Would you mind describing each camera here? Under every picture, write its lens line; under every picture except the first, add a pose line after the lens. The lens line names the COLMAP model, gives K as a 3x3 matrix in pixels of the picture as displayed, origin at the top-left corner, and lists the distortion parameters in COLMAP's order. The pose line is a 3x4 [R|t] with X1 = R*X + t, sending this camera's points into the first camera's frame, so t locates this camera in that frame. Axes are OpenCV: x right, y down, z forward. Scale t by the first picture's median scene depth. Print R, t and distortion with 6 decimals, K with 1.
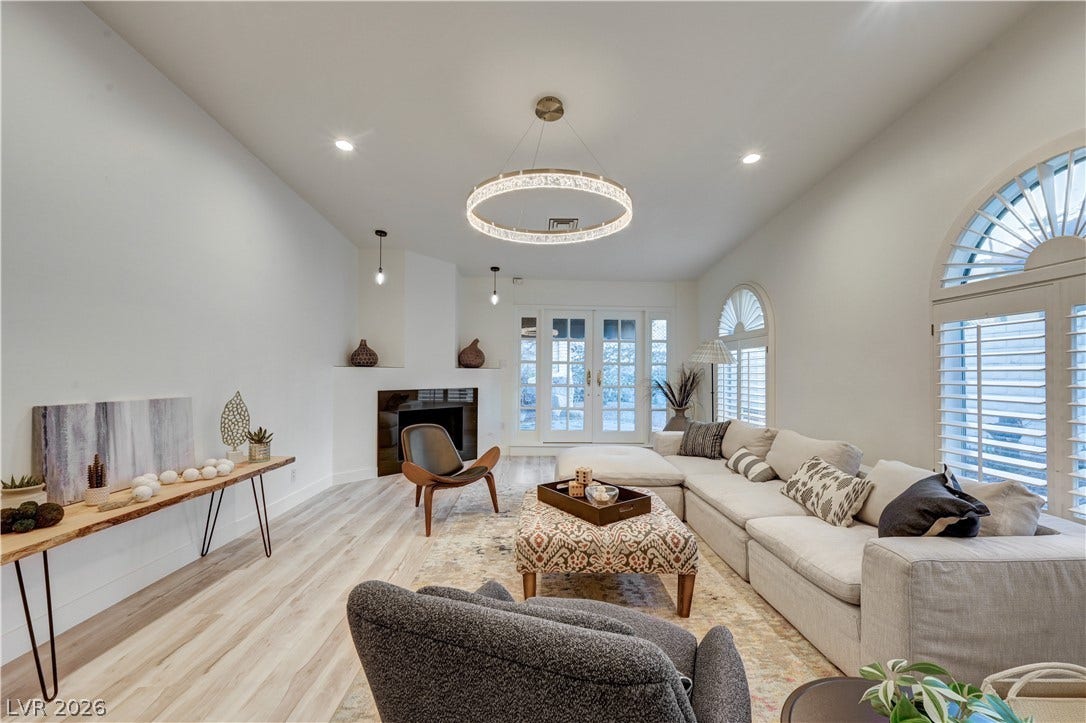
lens RADIAL K [[431.2, 0, 544.2], [0, 431.2, 367.0], [0, 0, 1]] dist [0.000600, -0.000710]
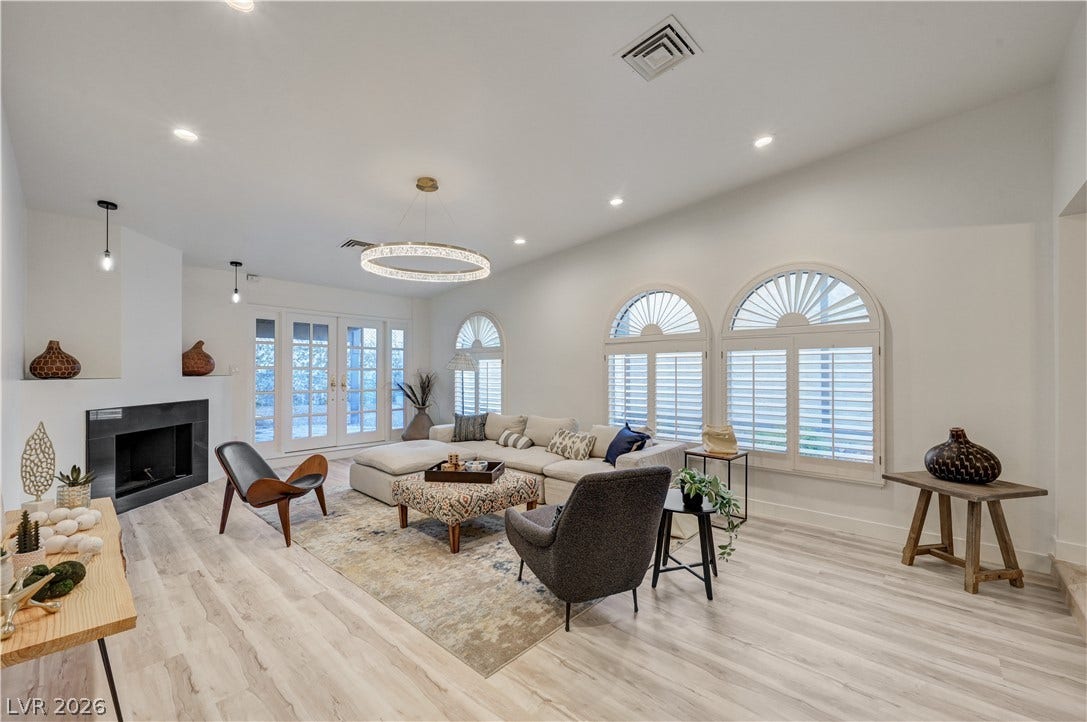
lens RADIAL K [[431.6, 0, 553.6], [0, 431.6, 368.5], [0, 0, 1]] dist [0.000600, -0.000710]
pose [[0.685822, -0.003978, 0.727758, -0.633244], [-0.005061, 0.999935, 0.010236, -0.049844], [-0.727752, -0.010703, 0.685757, -0.175667]]
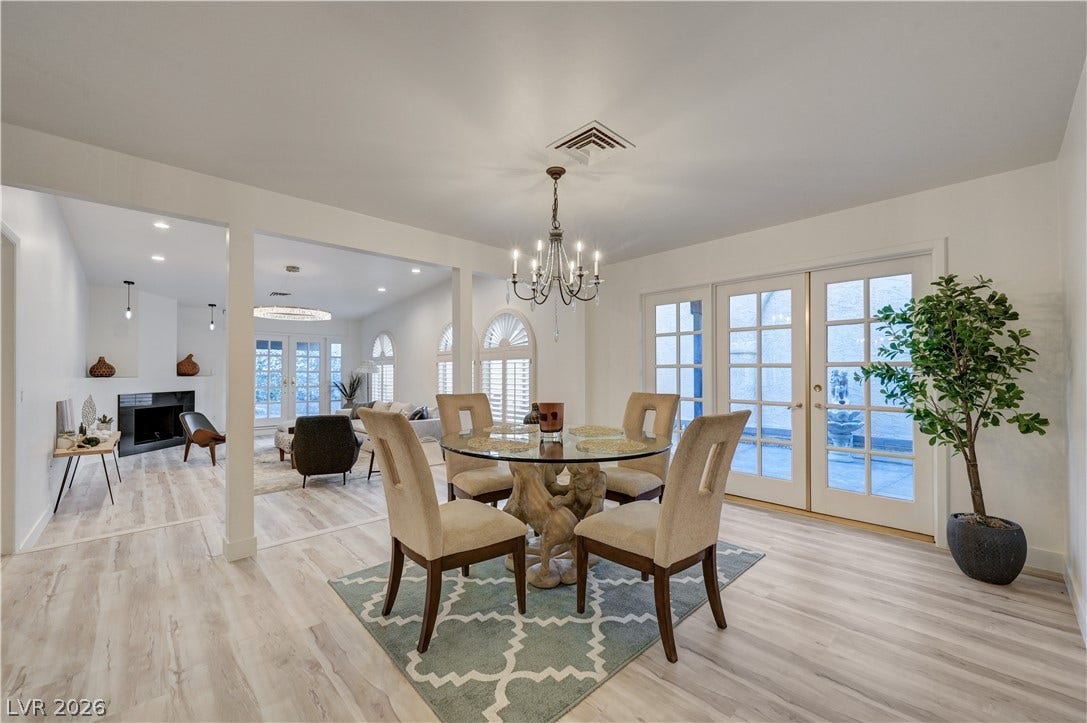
lens RADIAL K [[431.6, 0, 549.0], [0, 431.6, 366.0], [0, 0, 1]] dist [0.000600, -0.000710]
pose [[0.740225, 0.002177, 0.672356, -0.498185], [-0.002911, 0.999996, -0.000032, -0.066744], [-0.672353, -0.001934, 0.740228, -1.574242]]
